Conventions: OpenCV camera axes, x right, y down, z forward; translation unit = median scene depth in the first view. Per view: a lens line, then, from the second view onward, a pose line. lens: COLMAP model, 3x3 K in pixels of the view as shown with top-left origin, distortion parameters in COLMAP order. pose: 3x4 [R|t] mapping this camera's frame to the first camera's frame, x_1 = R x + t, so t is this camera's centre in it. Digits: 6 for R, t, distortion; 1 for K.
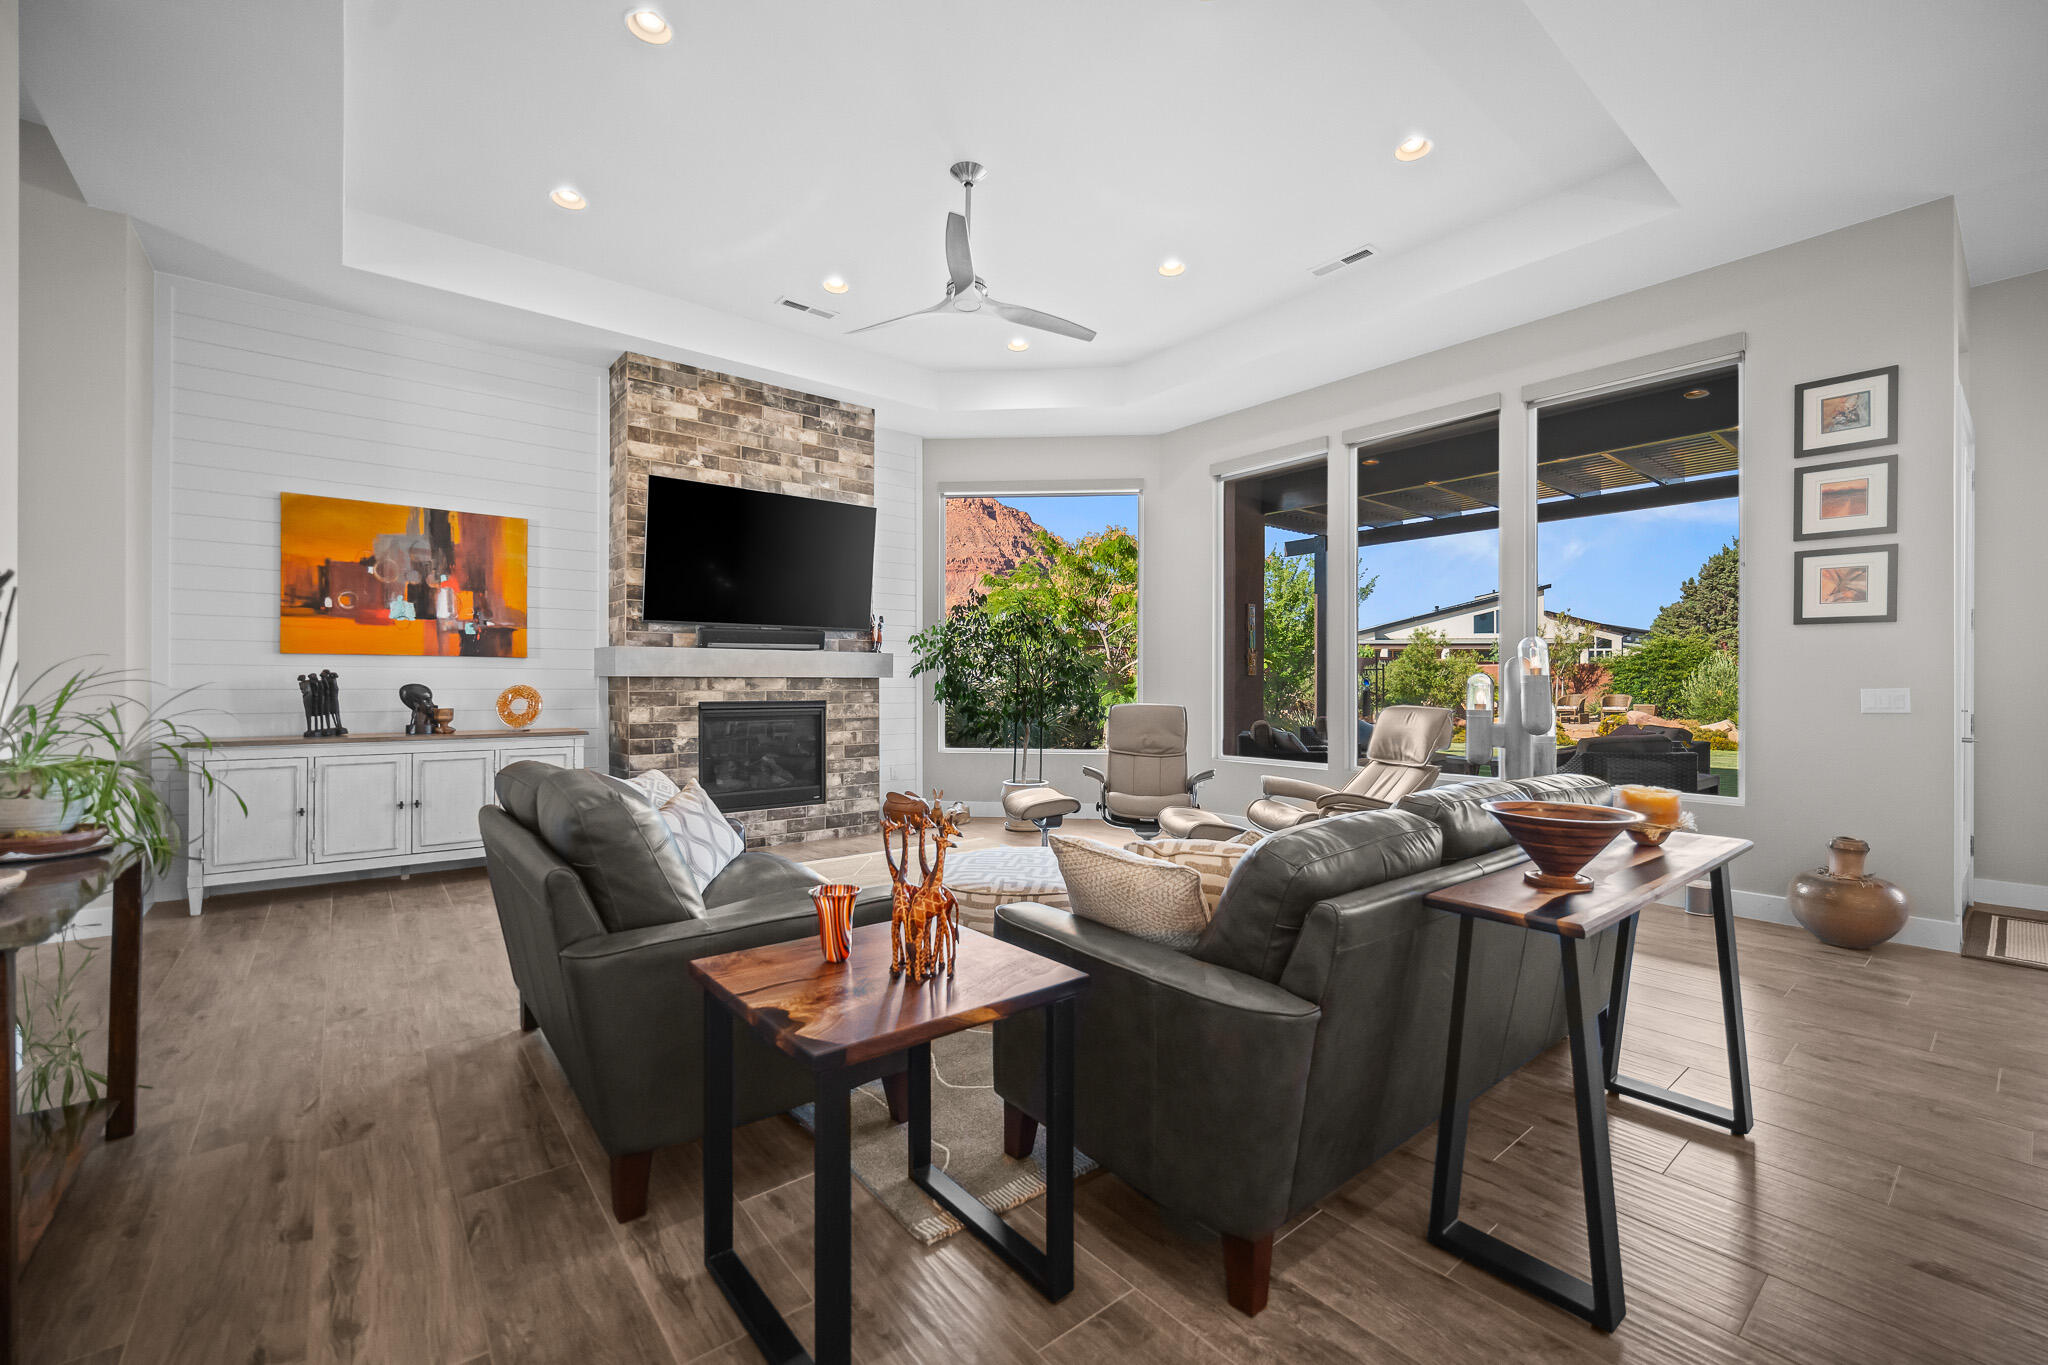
lens RADIAL K [[842.1, 0, 1032.6], [0, 842.1, 682.3], [0, 0, 1]] dist [-0.002186, -0.000335]
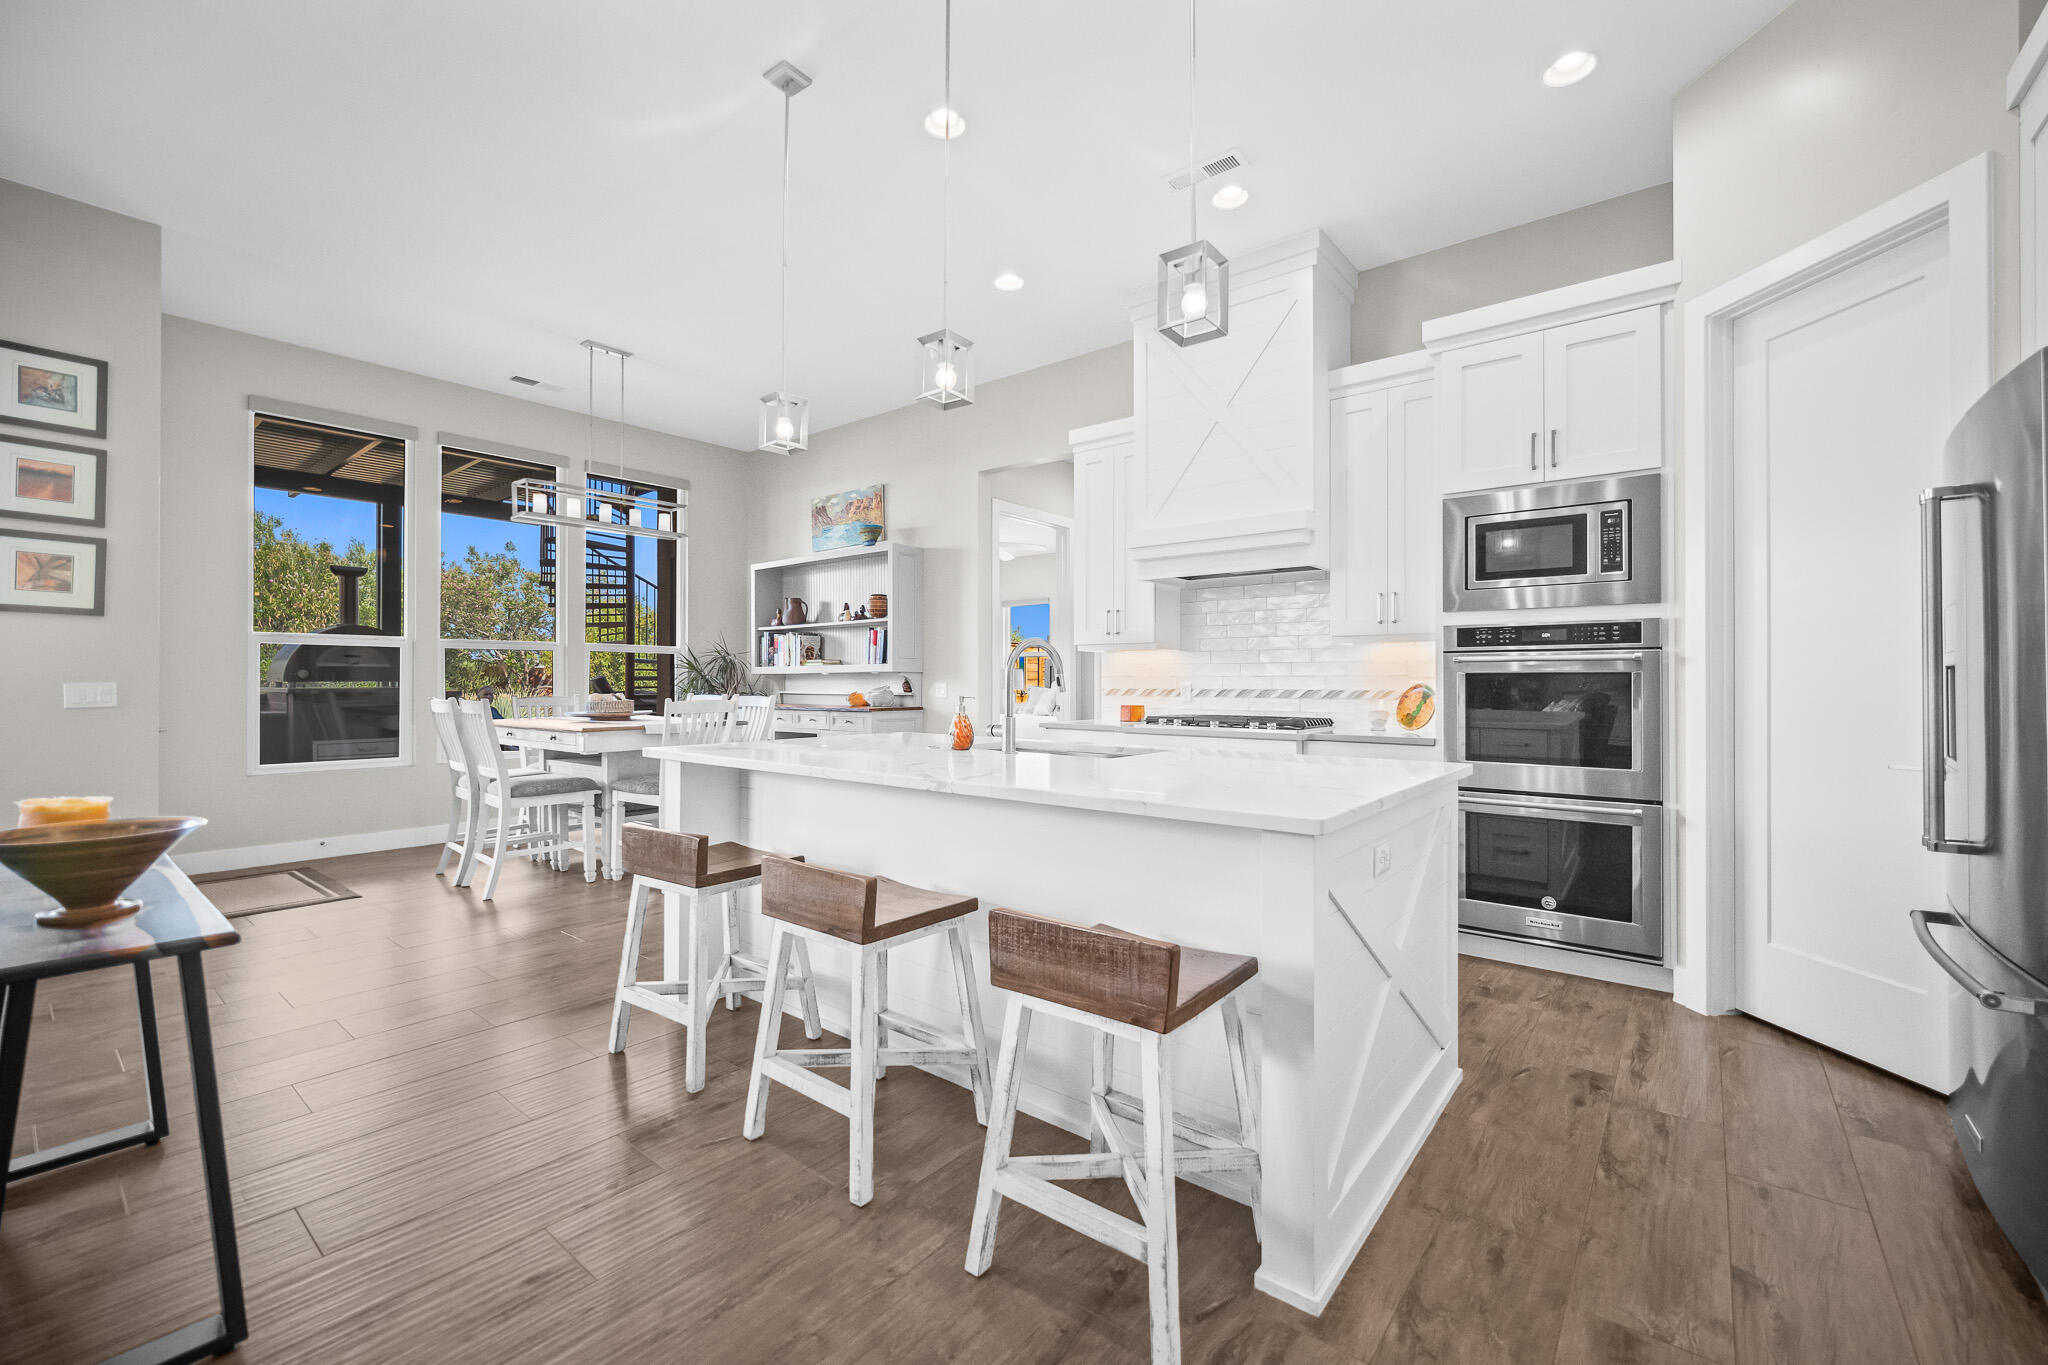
lens RADIAL K [[837.3, 0, 1037.8], [0, 837.3, 675.5], [0, 0, 1]] dist [-0.003264, -0.000409]
pose [[-0.211930, 0.004889, 0.977273, -0.127326], [-0.004695, 0.999971, -0.006021, -0.000486], [-0.977274, -0.005864, -0.211901, 0.083128]]
